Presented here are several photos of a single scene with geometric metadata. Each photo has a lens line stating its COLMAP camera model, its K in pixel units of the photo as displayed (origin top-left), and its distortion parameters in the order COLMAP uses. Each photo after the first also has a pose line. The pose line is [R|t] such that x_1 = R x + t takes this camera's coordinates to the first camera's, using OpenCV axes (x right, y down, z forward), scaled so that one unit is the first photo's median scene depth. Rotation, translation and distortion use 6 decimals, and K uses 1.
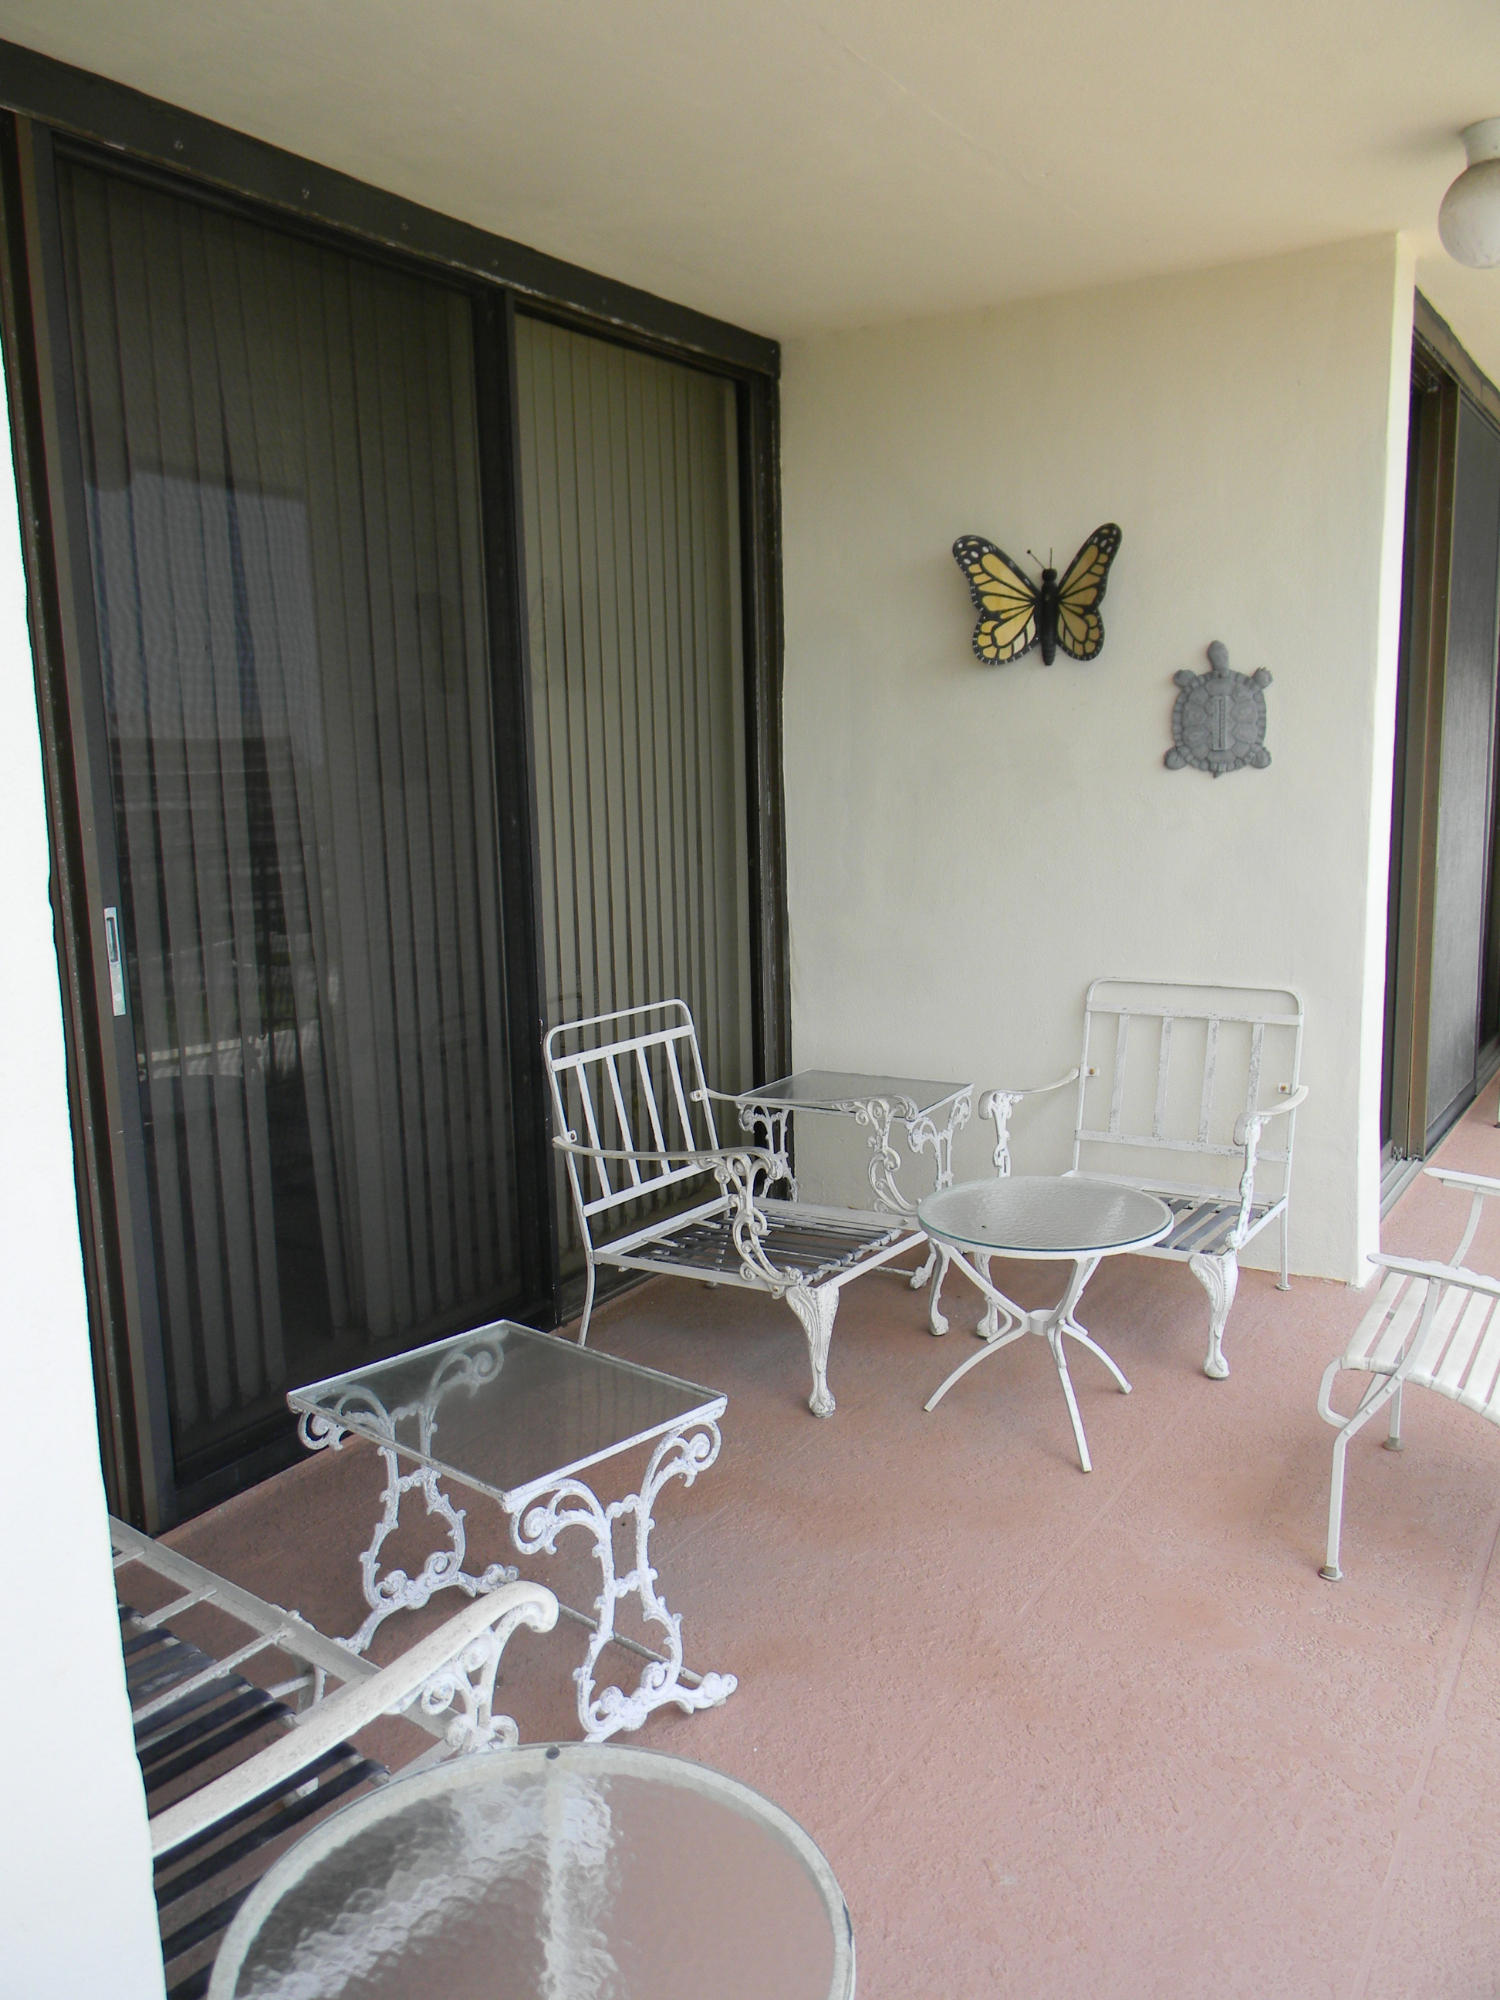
lens RADIAL K [[1619.8, 0, 736.5], [0, 1619.8, 1003.3], [0, 0, 1]] dist [0.016158, -0.010616]
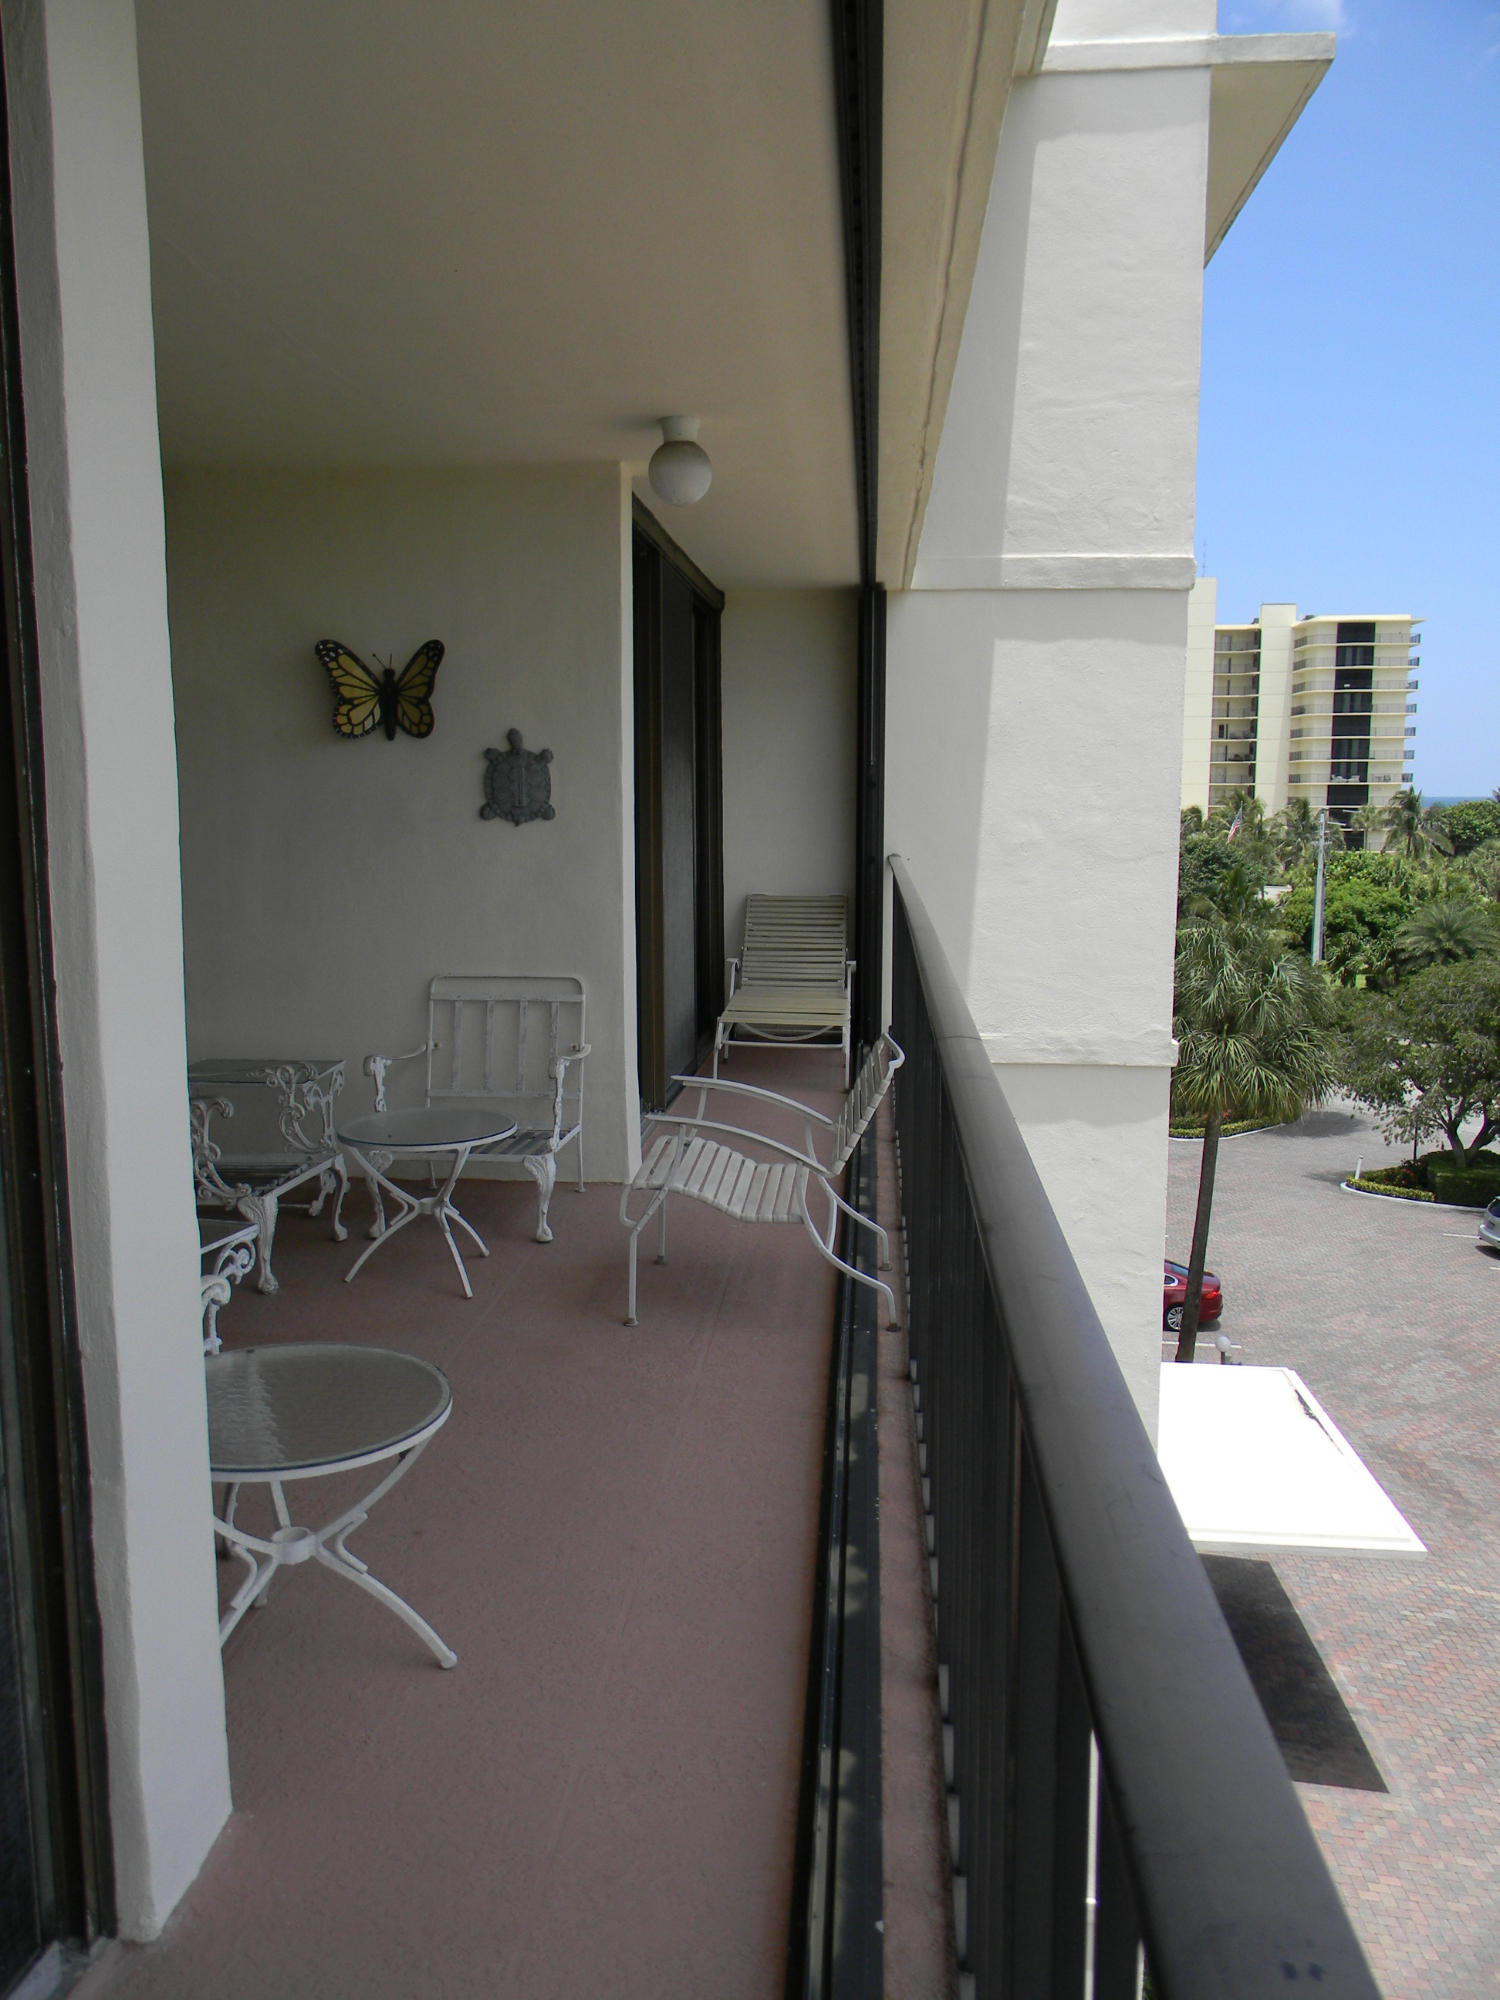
lens RADIAL K [[1619.8, 0, 750.3], [0, 1619.8, 1007.2], [0, 0, 1]] dist [0.016158, -0.010616]
pose [[0.893027, -0.035321, 0.448615, -0.154384], [0.051055, 0.998430, -0.023022, 0.057802], [-0.447098, 0.043464, 0.893429, -0.321665]]
